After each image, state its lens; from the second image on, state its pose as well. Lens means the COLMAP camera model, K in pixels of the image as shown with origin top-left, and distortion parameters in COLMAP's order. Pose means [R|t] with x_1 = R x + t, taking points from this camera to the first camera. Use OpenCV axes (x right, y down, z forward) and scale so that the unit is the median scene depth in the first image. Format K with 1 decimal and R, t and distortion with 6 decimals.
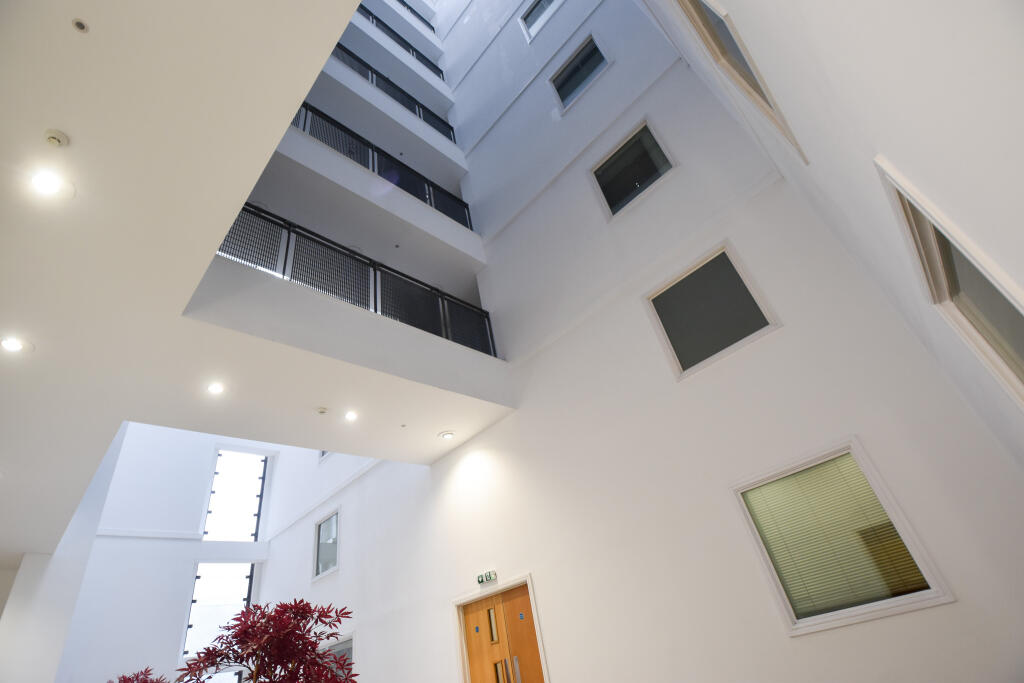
lens RADIAL K [[463.6, 0, 514.9], [0, 463.6, 344.1], [0, 0, 1]] dist [0.016873, -0.023420]
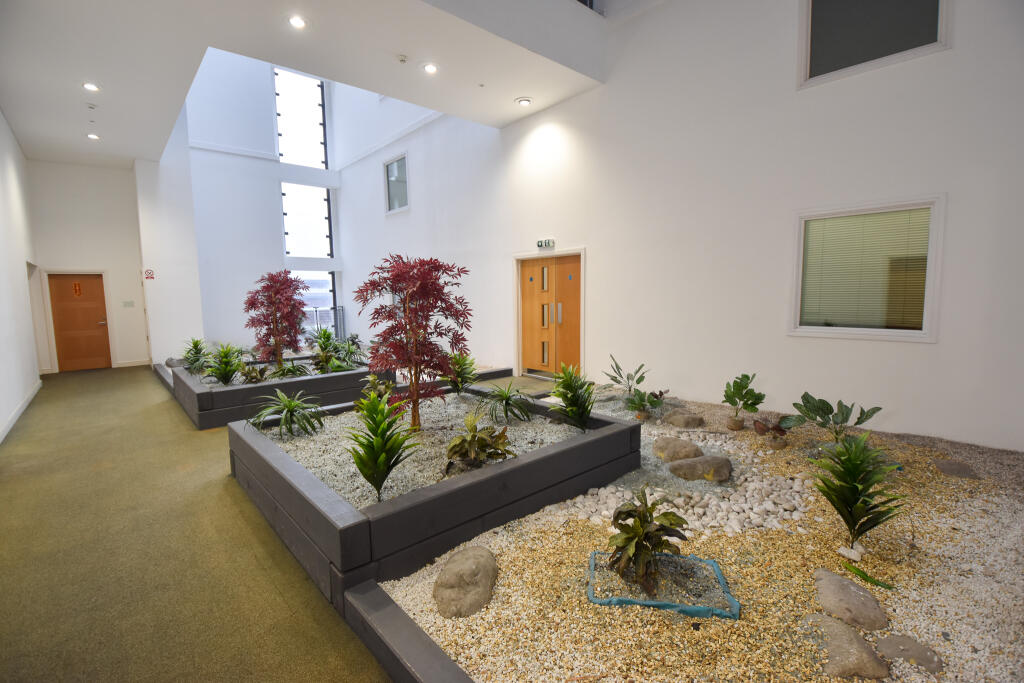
lens RADIAL K [[463.6, 0, 514.9], [0, 463.6, 344.1], [0, 0, 1]] dist [0.016873, -0.023420]
pose [[0.985661, 0.167417, -0.021068, -0.066948], [-0.112603, 0.745601, 0.656810, -0.063313], [0.125669, -0.645020, 0.753762, -0.047992]]
